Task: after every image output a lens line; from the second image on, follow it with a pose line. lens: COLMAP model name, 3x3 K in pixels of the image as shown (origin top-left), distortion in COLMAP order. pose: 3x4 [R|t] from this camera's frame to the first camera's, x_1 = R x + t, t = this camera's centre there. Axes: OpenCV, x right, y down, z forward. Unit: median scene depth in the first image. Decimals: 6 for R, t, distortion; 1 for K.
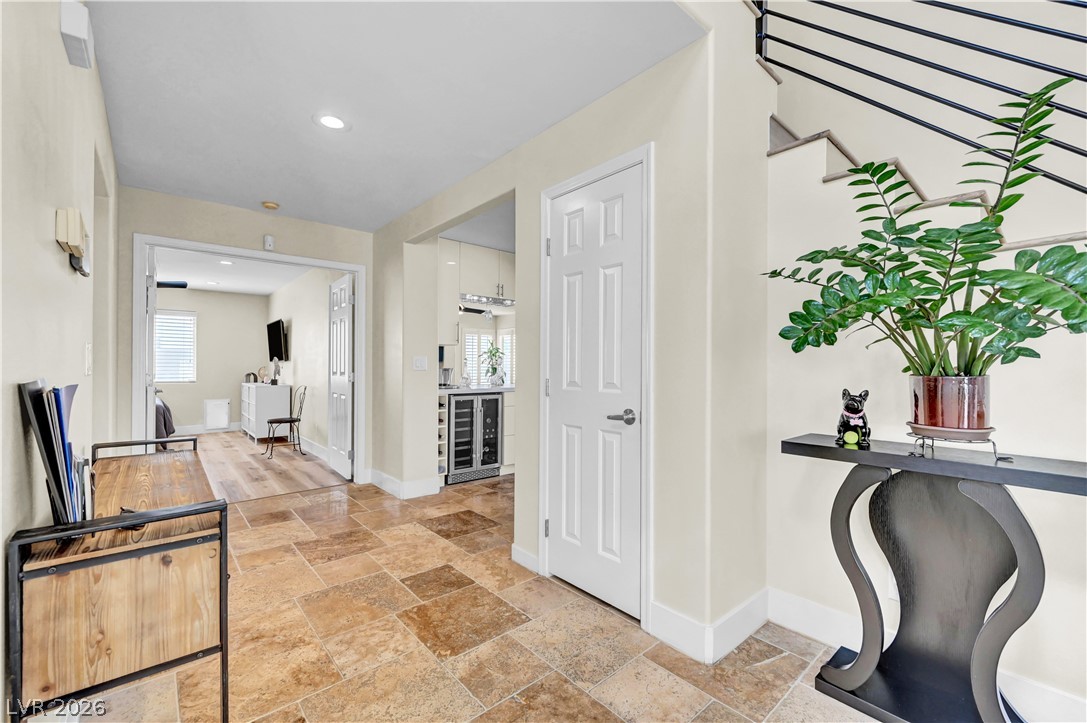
lens RADIAL K [[449.2, 0, 544.5], [0, 449.2, 363.3], [0, 0, 1]] dist [0.000770, 0.000043]
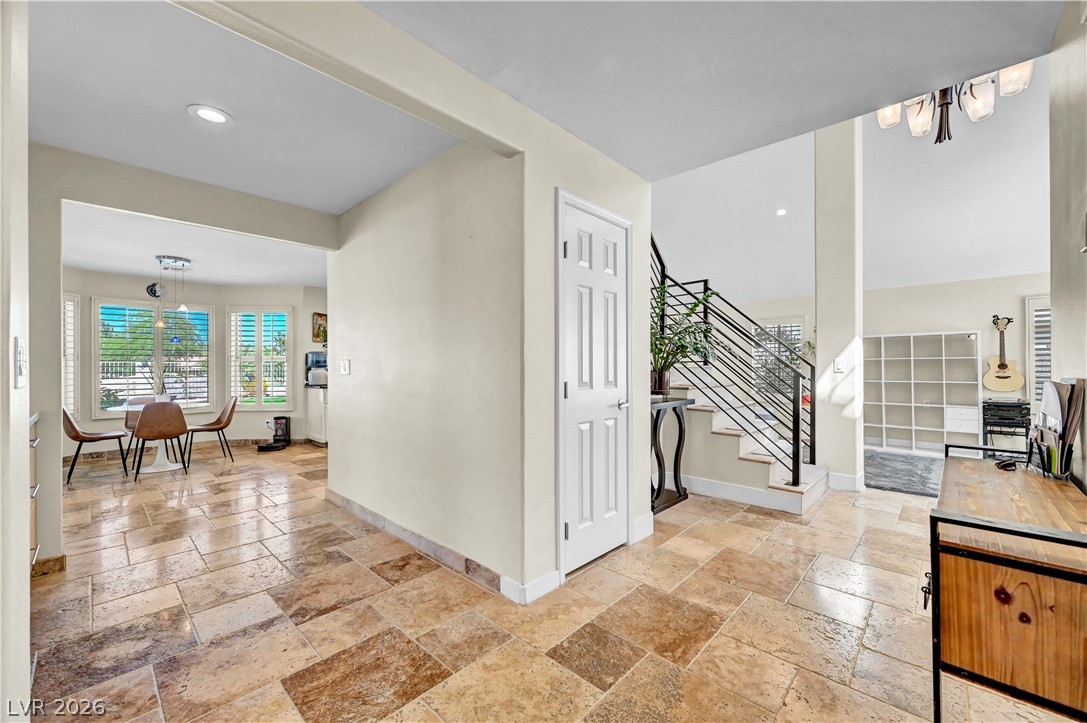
lens RADIAL K [[430.9, 0, 541.1], [0, 430.9, 365.4], [0, 0, 1]] dist [0.003330, -0.000317]
pose [[-0.093602, 0.002936, 0.995605, -0.946549], [-0.002331, 0.999992, -0.003168, 0.003052], [-0.995607, -0.002618, -0.093595, 1.150762]]
